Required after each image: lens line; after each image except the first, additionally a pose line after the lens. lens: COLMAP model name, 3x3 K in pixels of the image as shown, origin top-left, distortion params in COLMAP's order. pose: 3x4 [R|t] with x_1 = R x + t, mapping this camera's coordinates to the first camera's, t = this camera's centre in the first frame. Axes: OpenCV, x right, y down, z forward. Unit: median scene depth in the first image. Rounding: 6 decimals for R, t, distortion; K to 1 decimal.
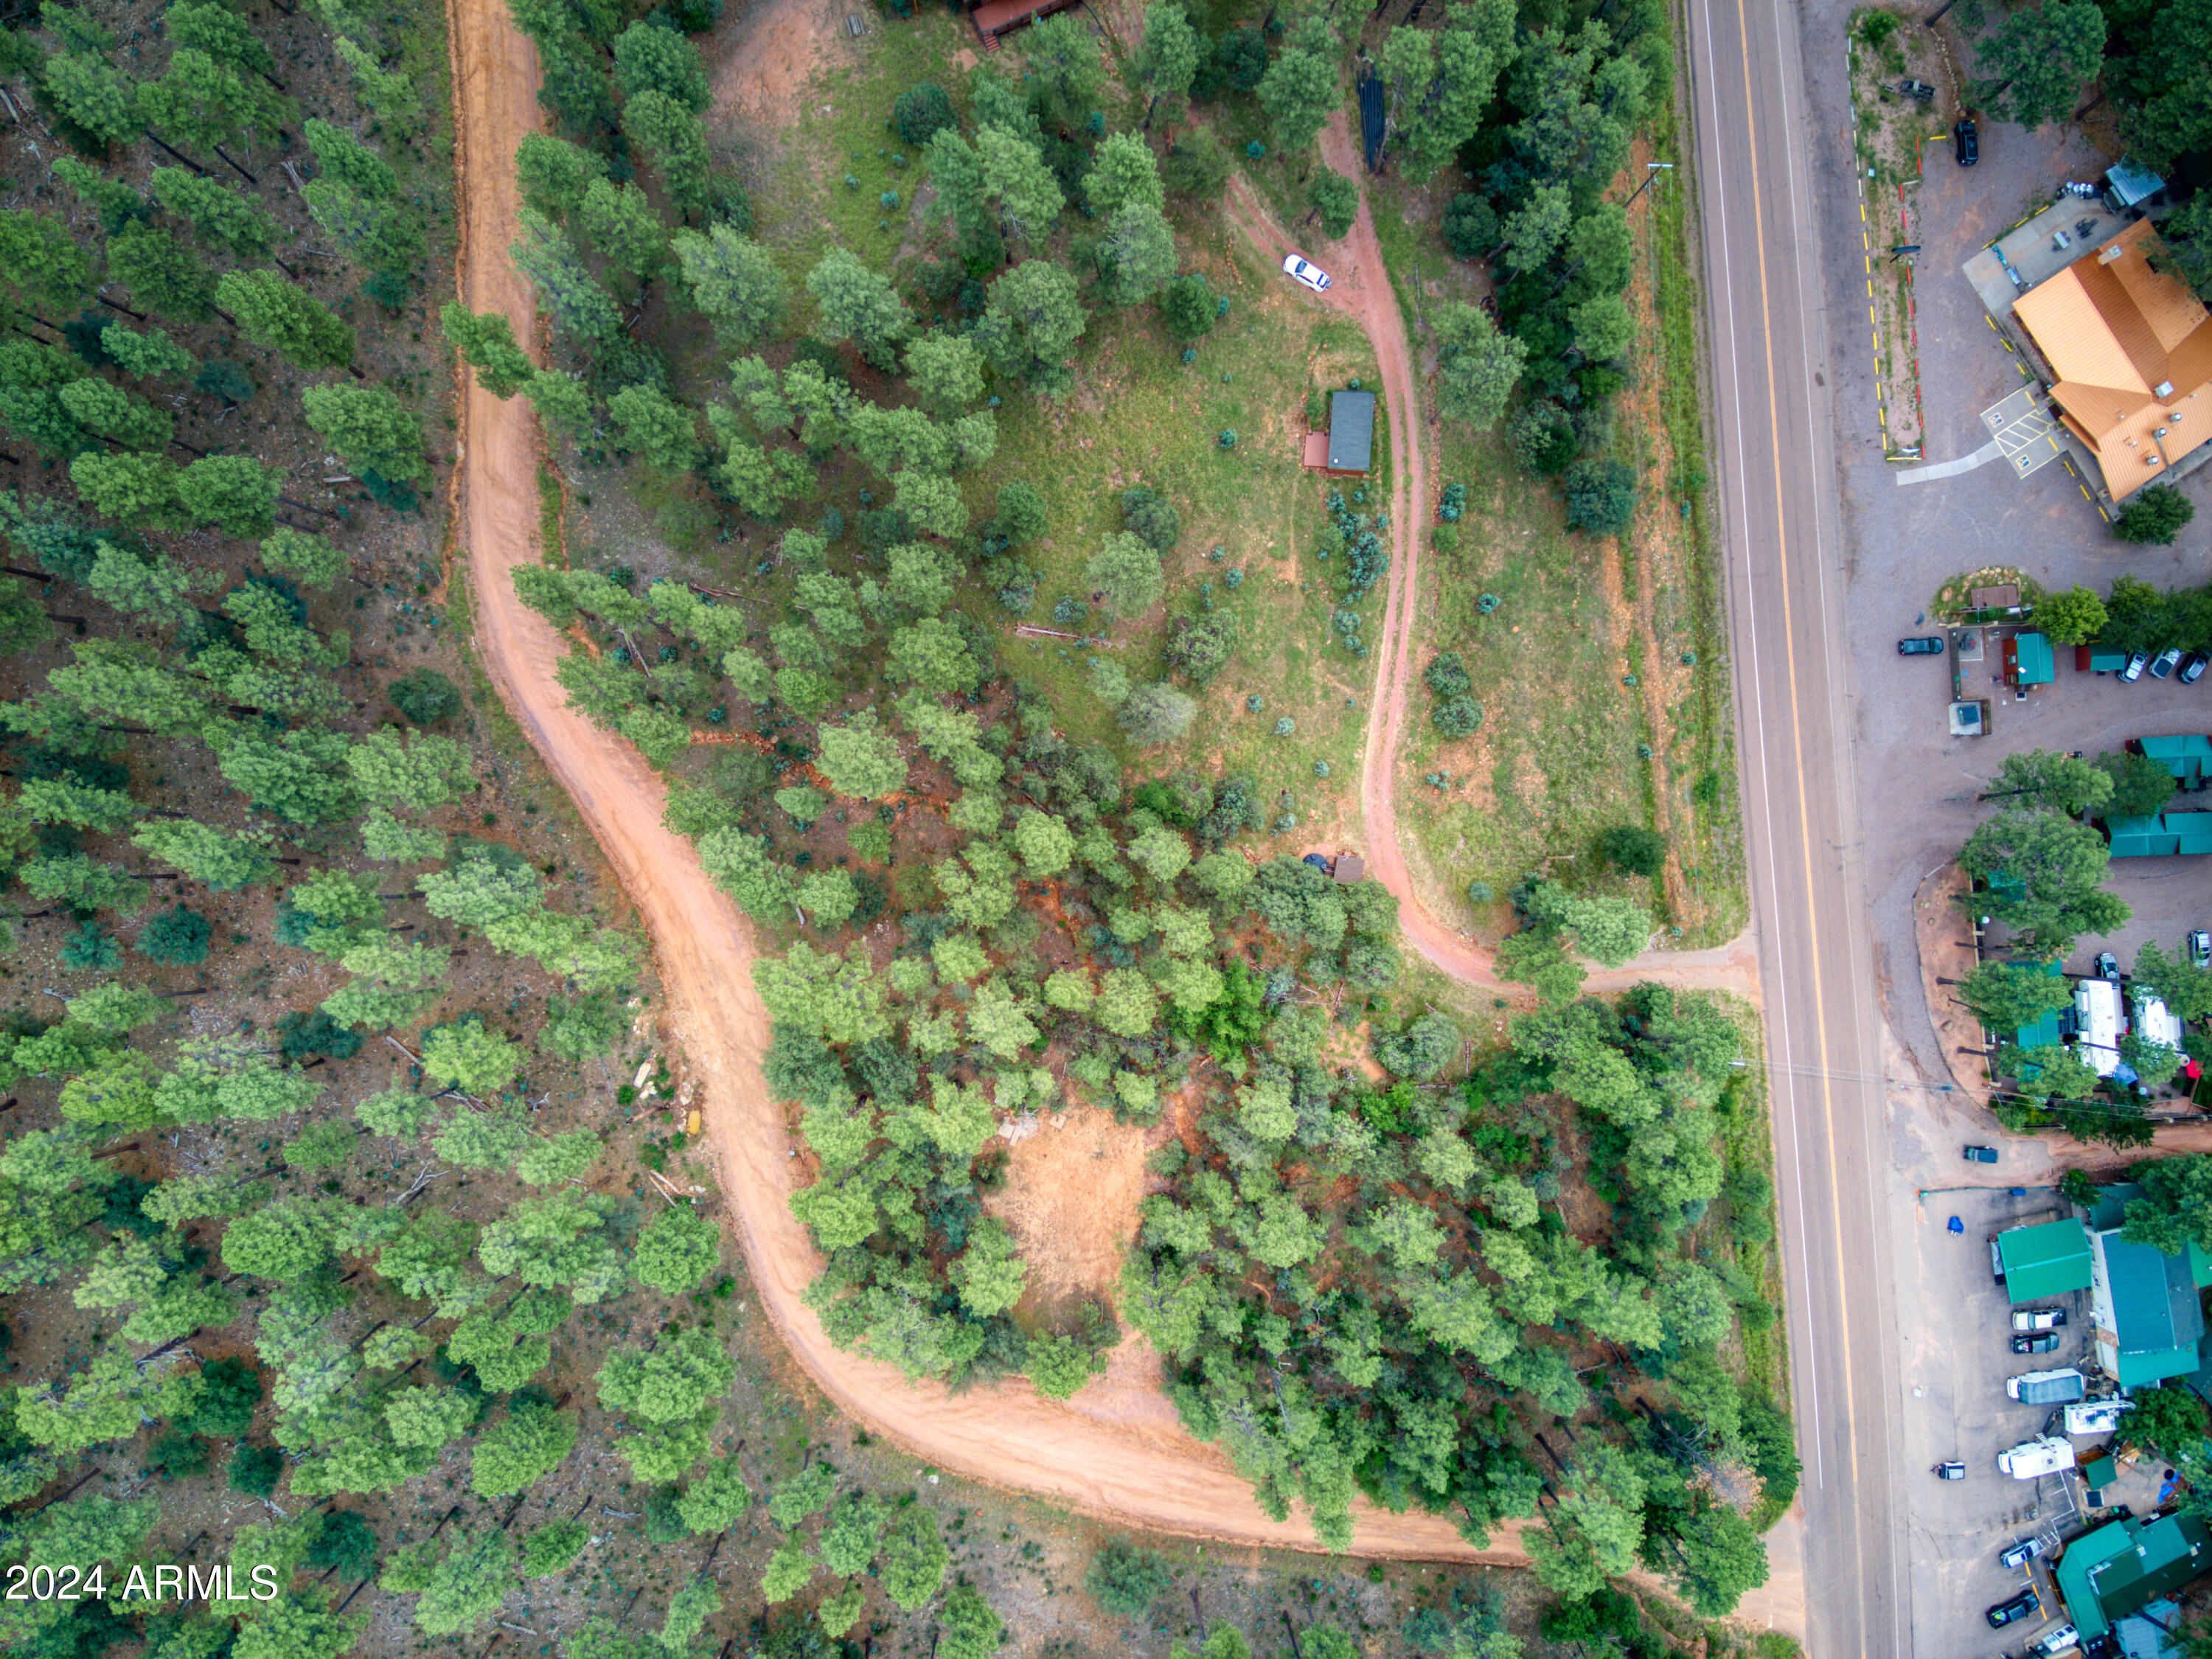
lens RADIAL K [[1545.4, 0, 1098.3], [0, 1545.4, 830.9], [0, 0, 1]] dist [0.131474, -0.274829]
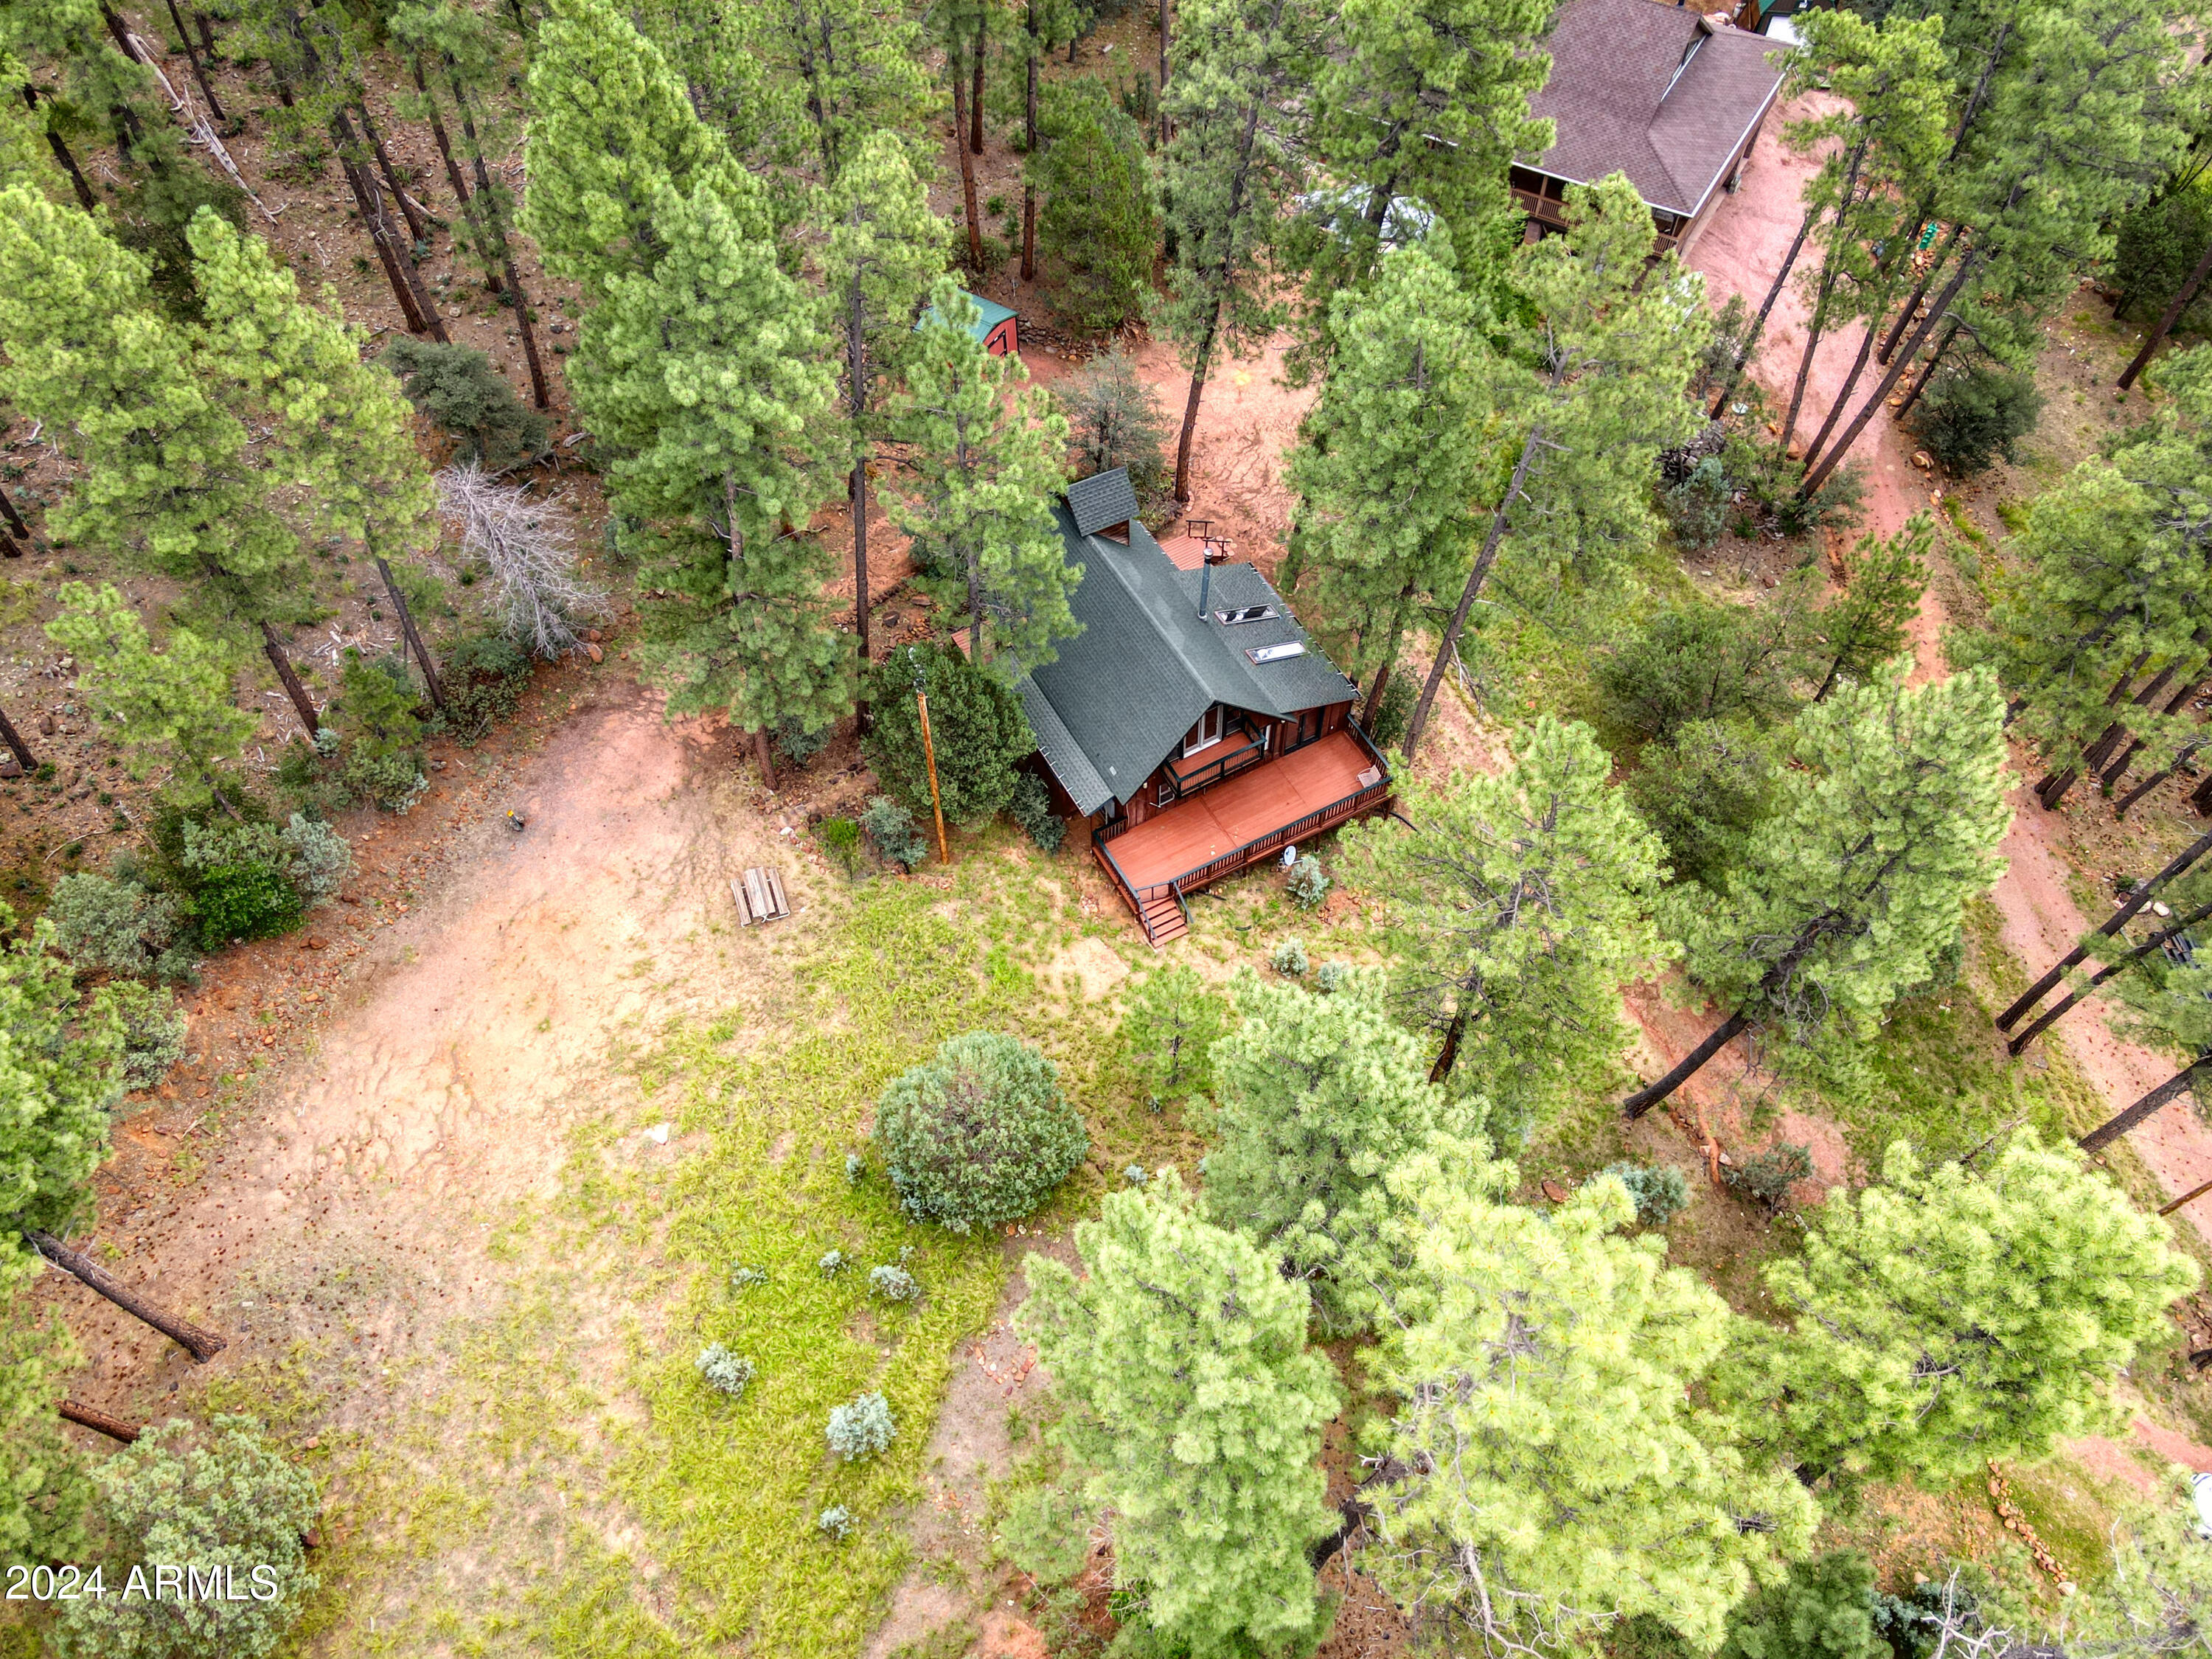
lens RADIAL K [[1566.0, 0, 1106.0], [0, 1566.0, 829.5], [0, 0, 1]] dist [0.005780, 0.003490]
pose [[0.996974, -0.063842, 0.044361, -0.092892], [0.077737, 0.825110, -0.559599, -0.323961], [-0.000877, 0.561354, 0.827576, 0.697607]]
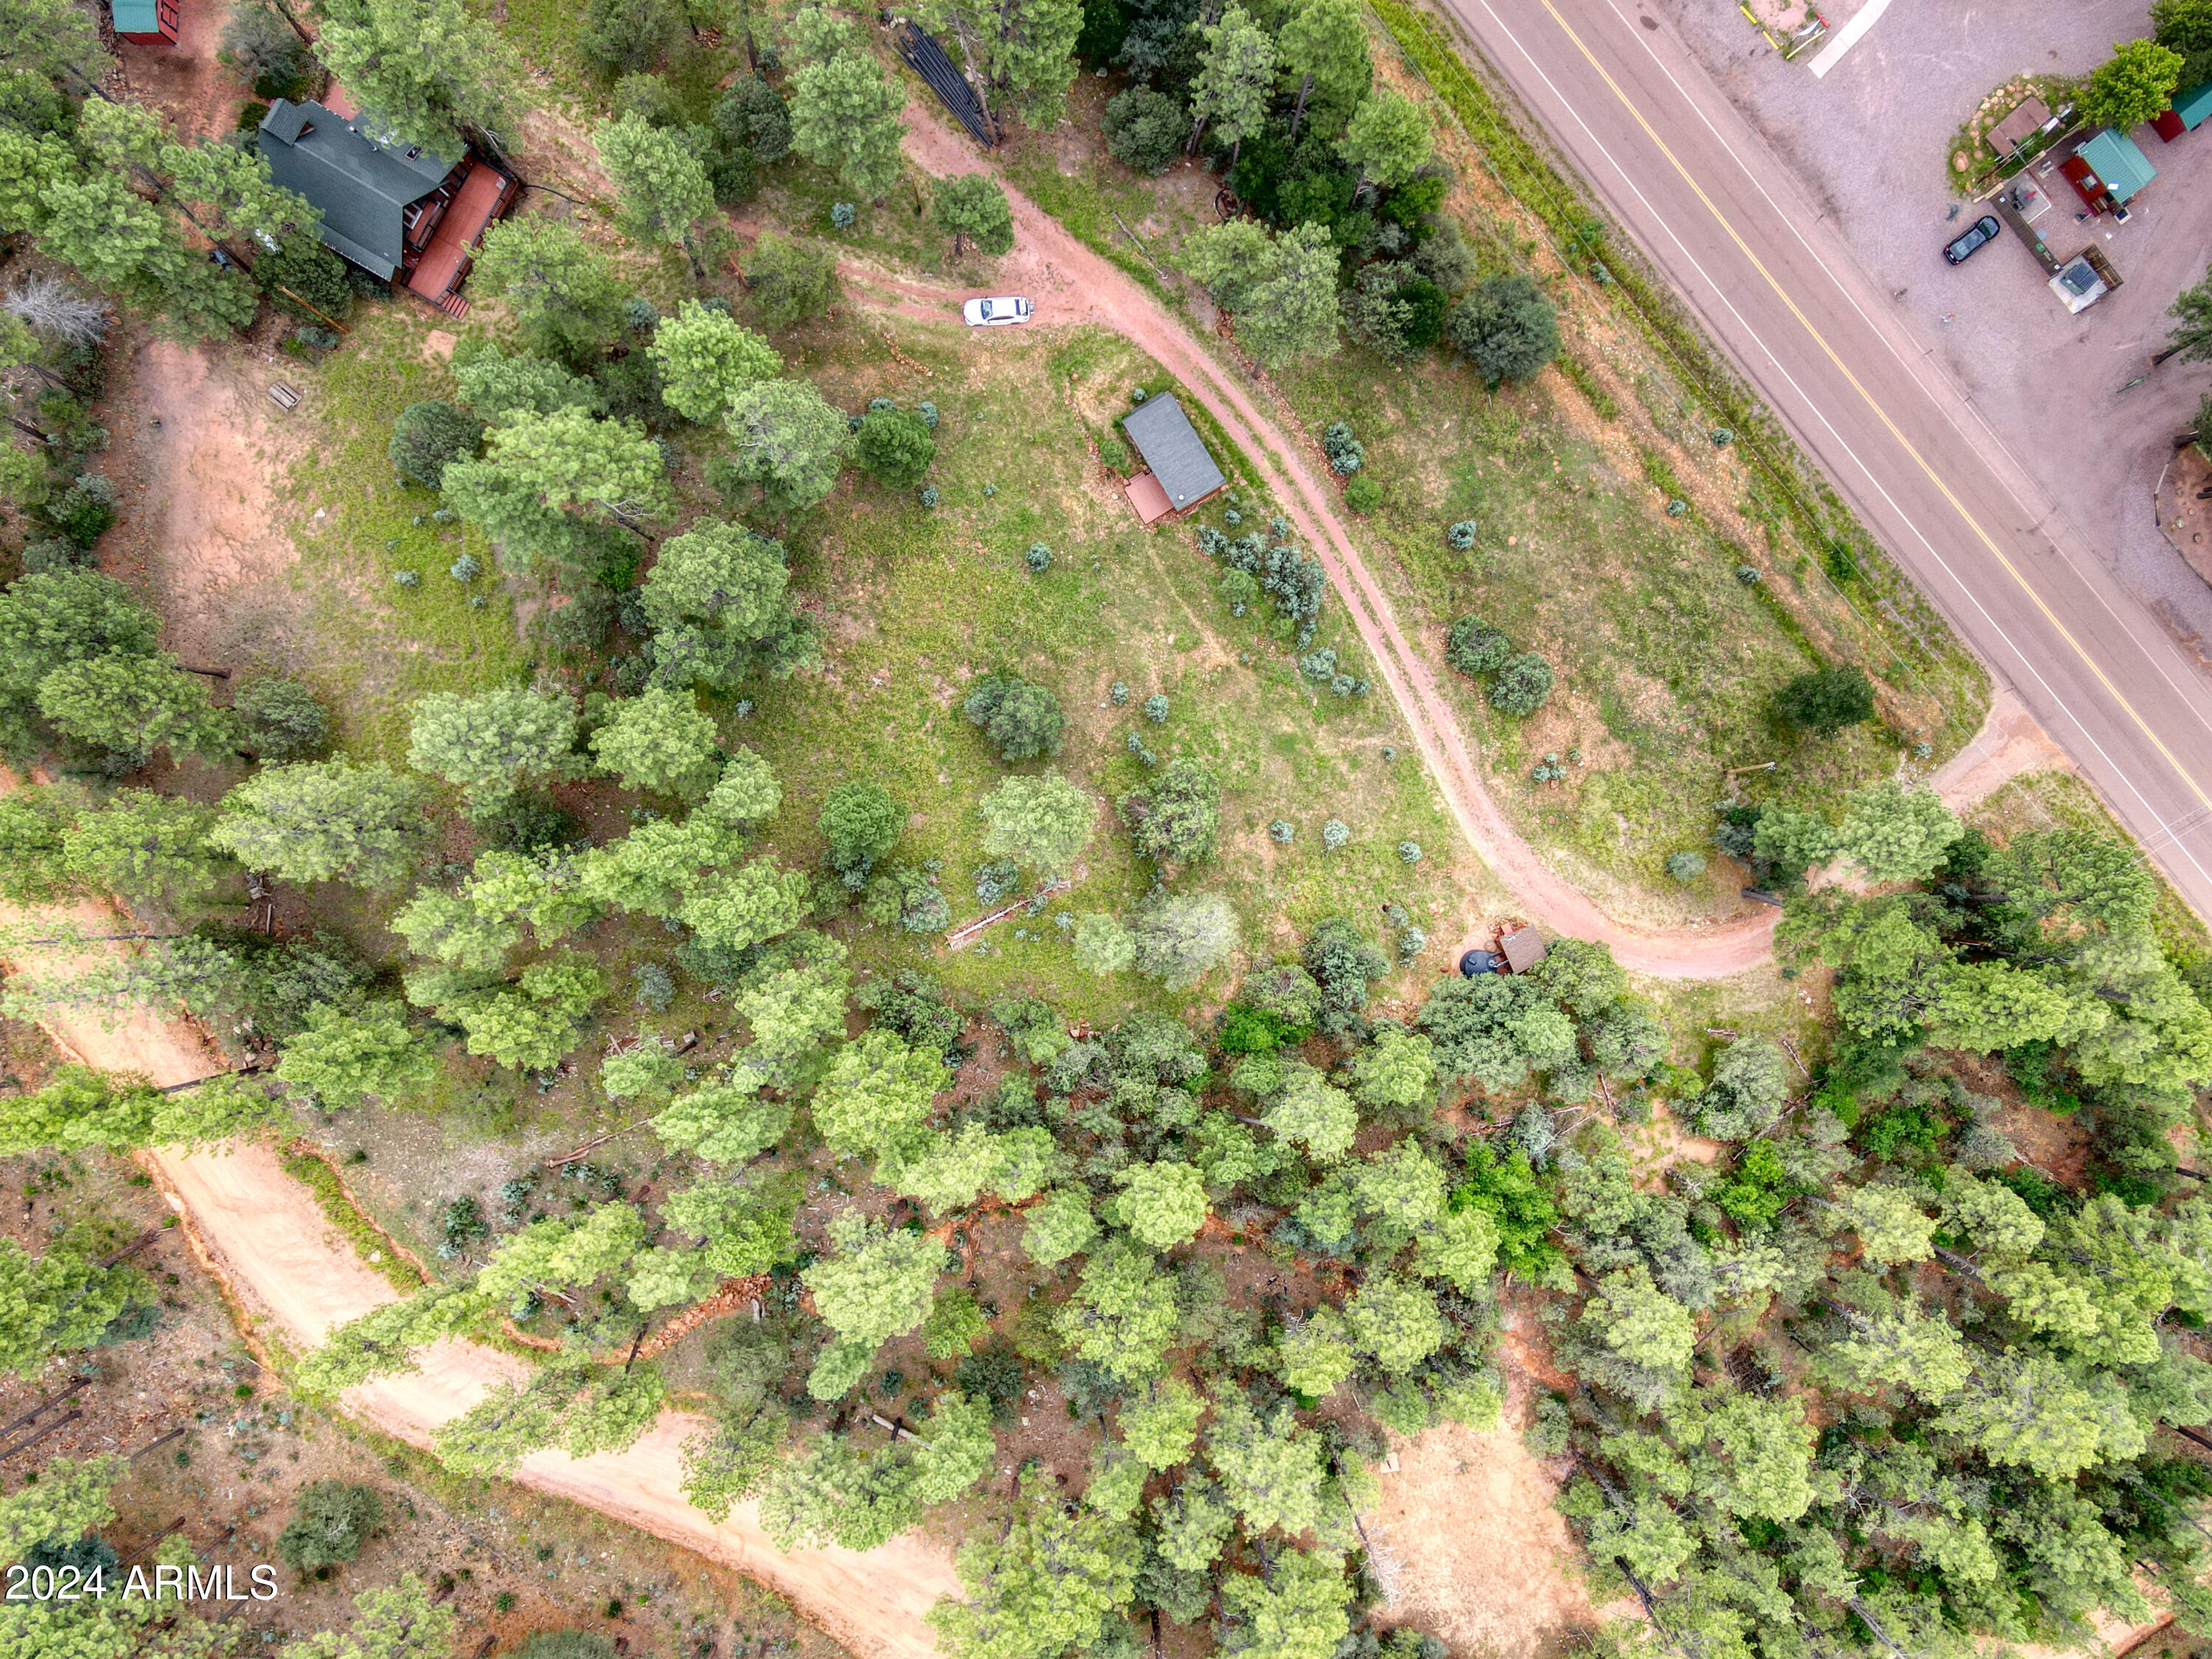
lens RADIAL K [[1566.0, 0, 1106.0], [0, 1566.0, 829.5], [0, 0, 1]] dist [0.005780, 0.003490]
pose [[0.817414, -0.576047, -0.002120, 0.038004], [0.576051, 0.817407, 0.003272, -0.135888], [-0.000151, -0.003896, 0.999992, 0.278791]]
